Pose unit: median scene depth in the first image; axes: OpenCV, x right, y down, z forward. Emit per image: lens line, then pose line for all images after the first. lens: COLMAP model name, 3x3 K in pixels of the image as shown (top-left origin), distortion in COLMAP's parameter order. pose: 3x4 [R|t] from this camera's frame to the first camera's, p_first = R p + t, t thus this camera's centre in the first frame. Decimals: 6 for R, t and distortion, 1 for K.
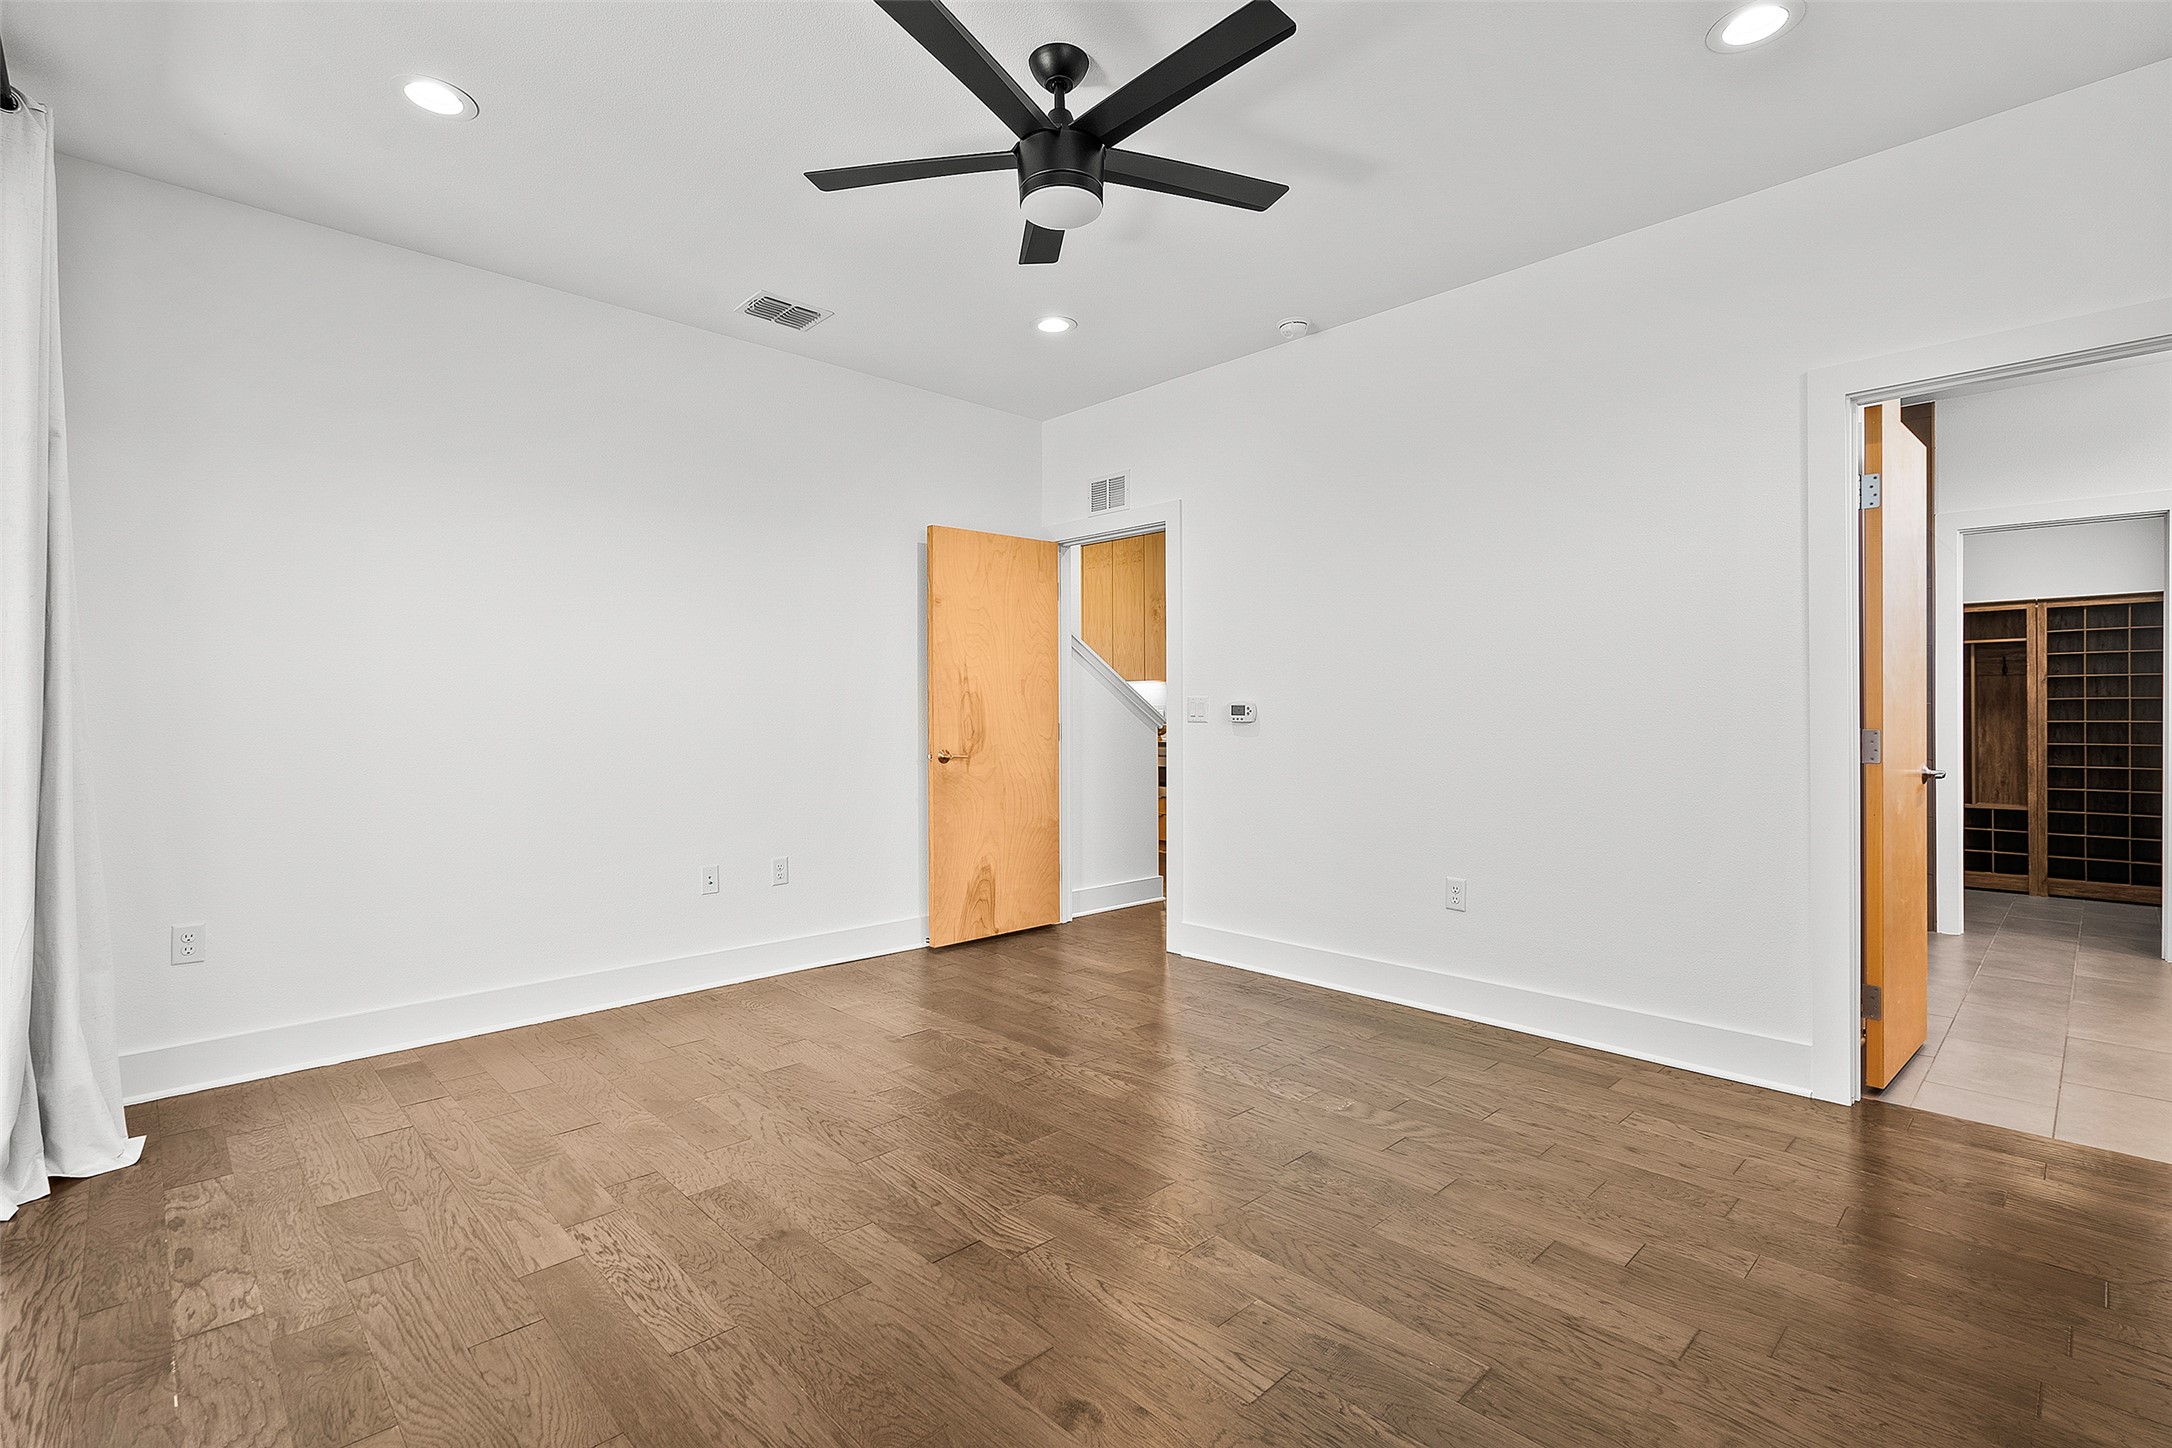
lens RADIAL K [[992.3, 0, 1072.8], [0, 992.3, 713.1], [0, 0, 1]] dist [-0.001790, -0.000659]
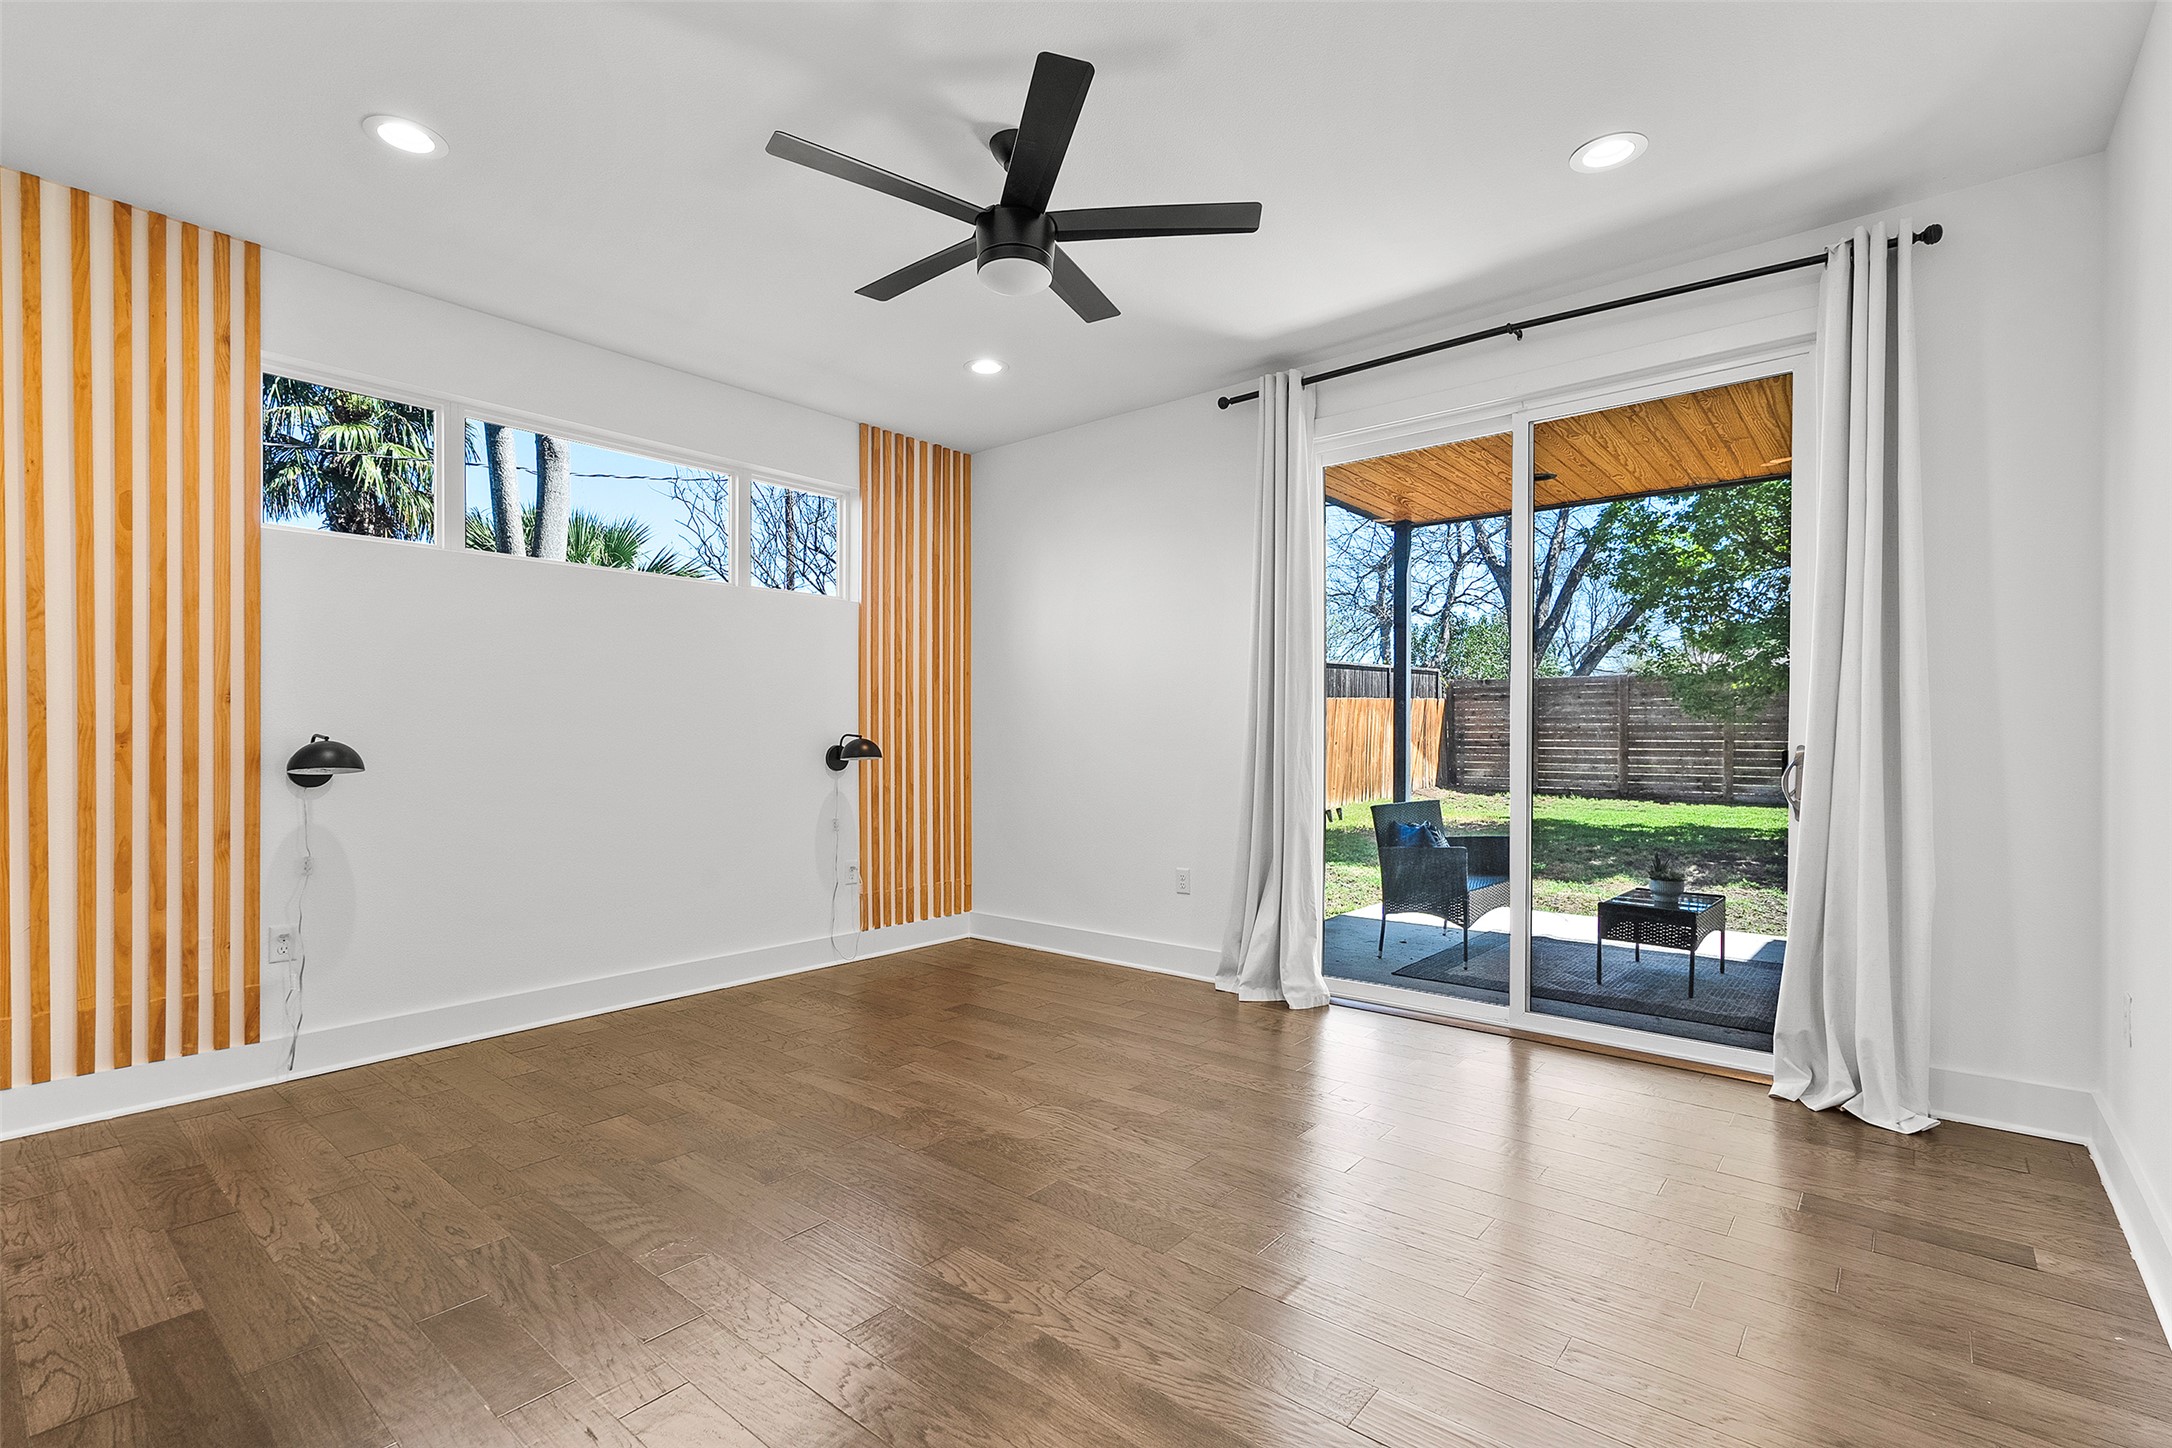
lens RADIAL K [[992.3, 0, 1093.4], [0, 992.3, 743.8], [0, 0, 1]] dist [-0.001790, -0.000659]
pose [[-0.992358, 0.005440, -0.123271, 0.030765], [0.004561, 0.999962, 0.007407, 0.001176], [0.123306, 0.006788, -0.992345, 1.621589]]
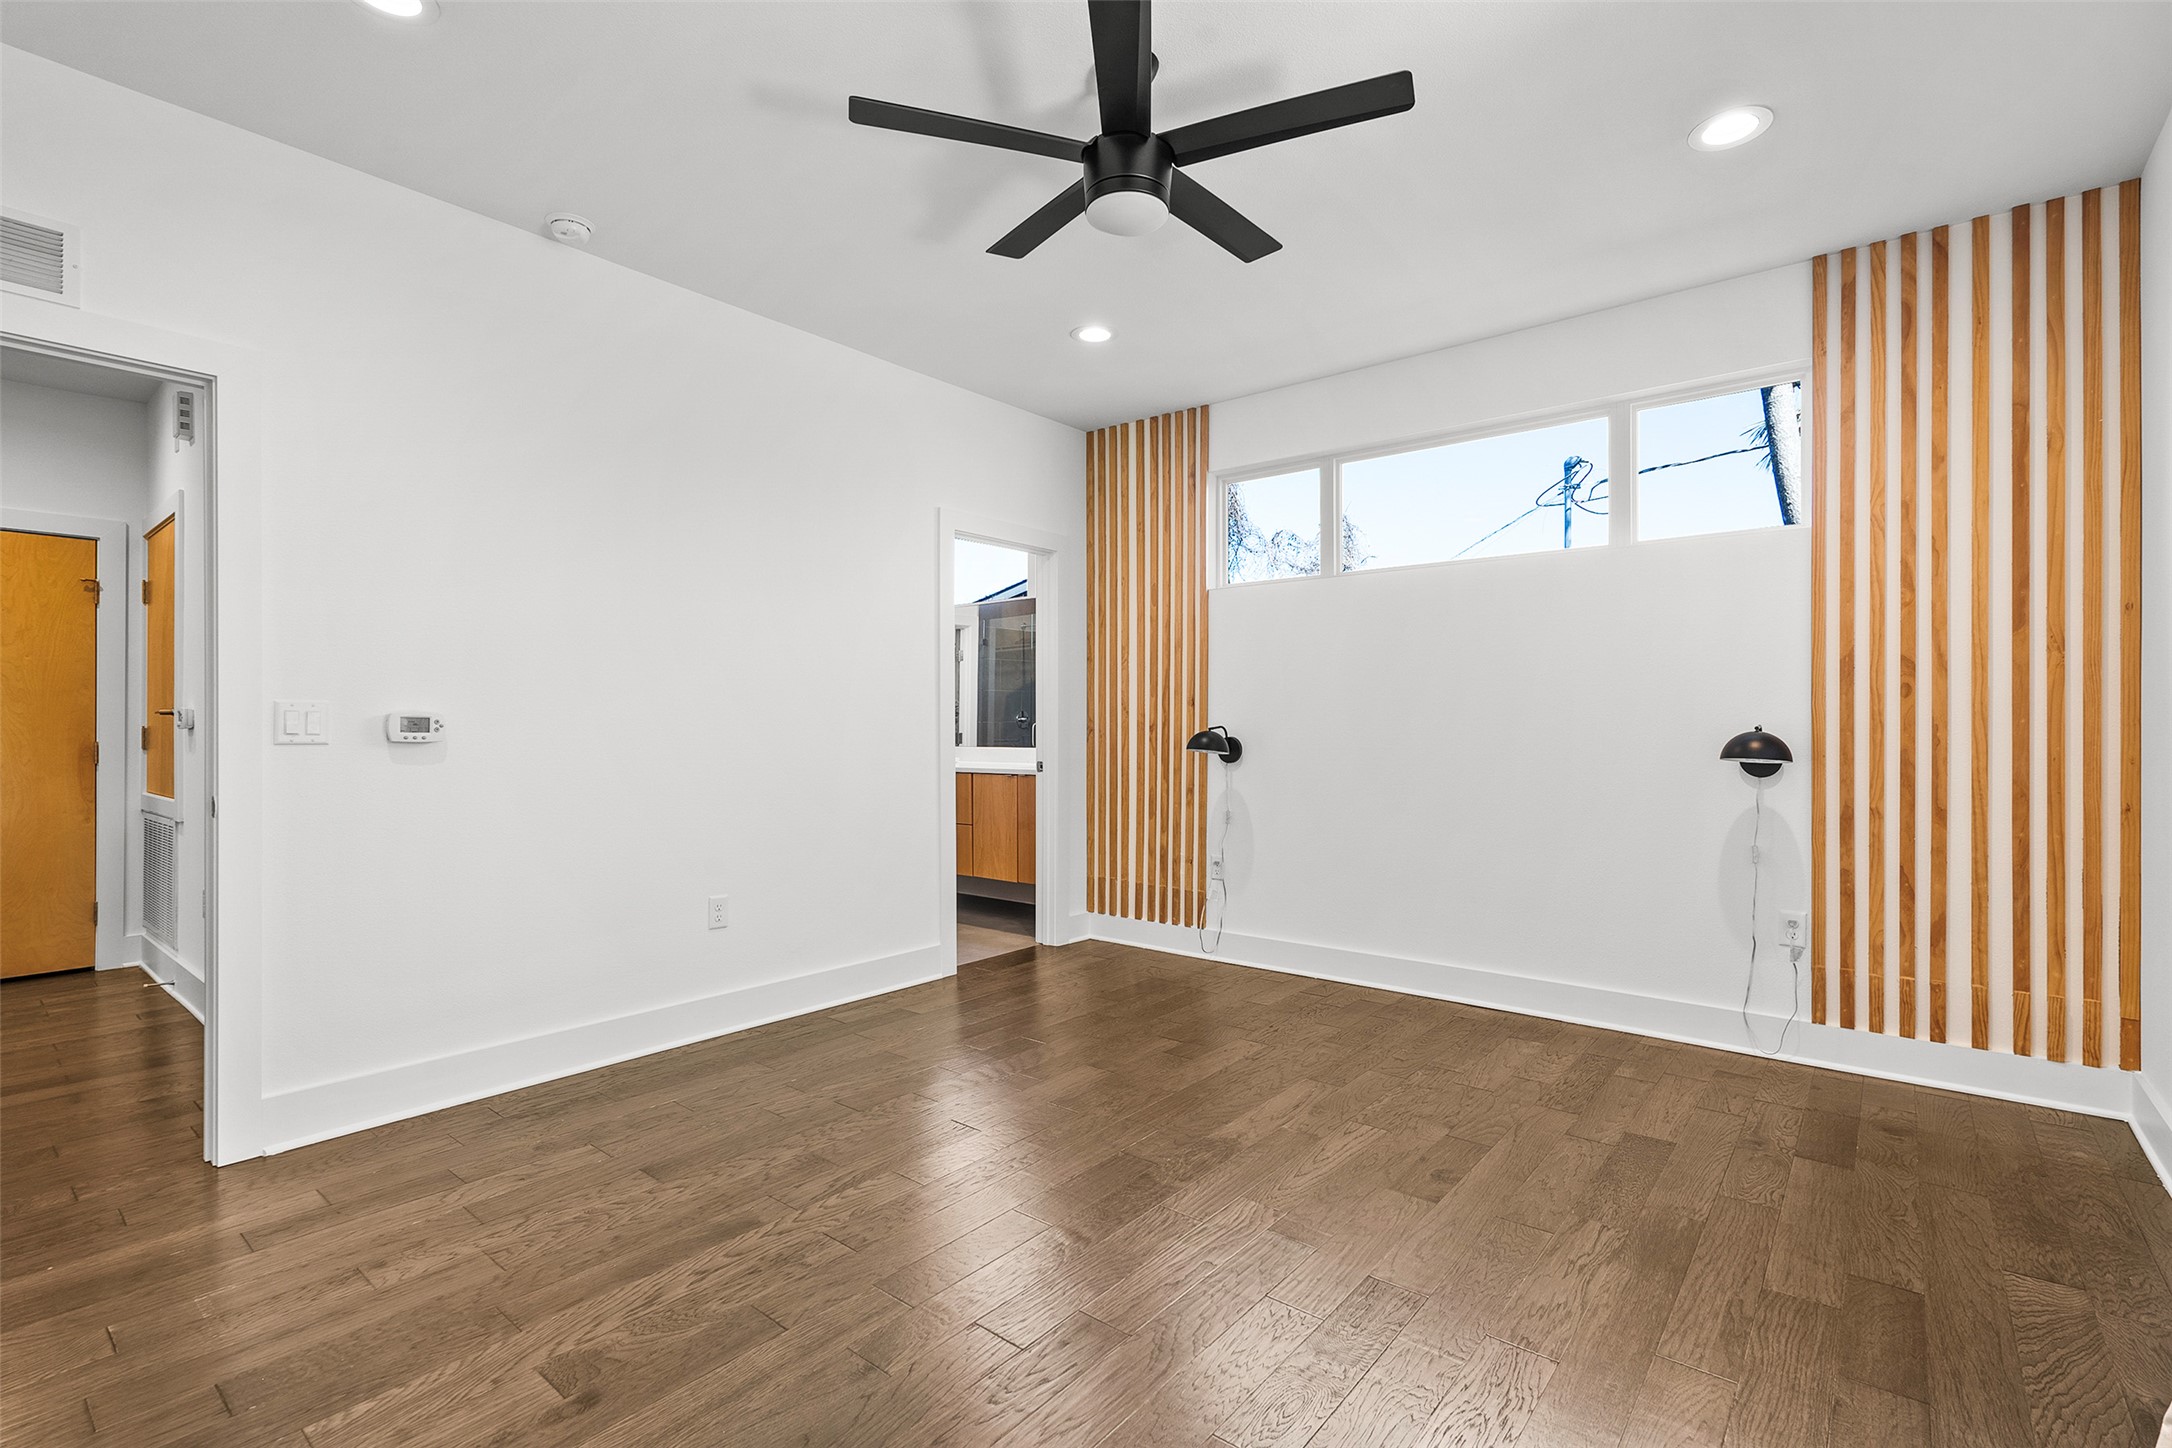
lens RADIAL K [[992.3, 0, 1081.7], [0, 992.3, 719.0], [0, 0, 1]] dist [-0.001790, -0.000659]
pose [[-0.121816, 0.012528, 0.992474, -0.754204], [-0.000048, 0.999920, -0.012628, 0.002953], [-0.992553, -0.001586, -0.121805, 0.892968]]
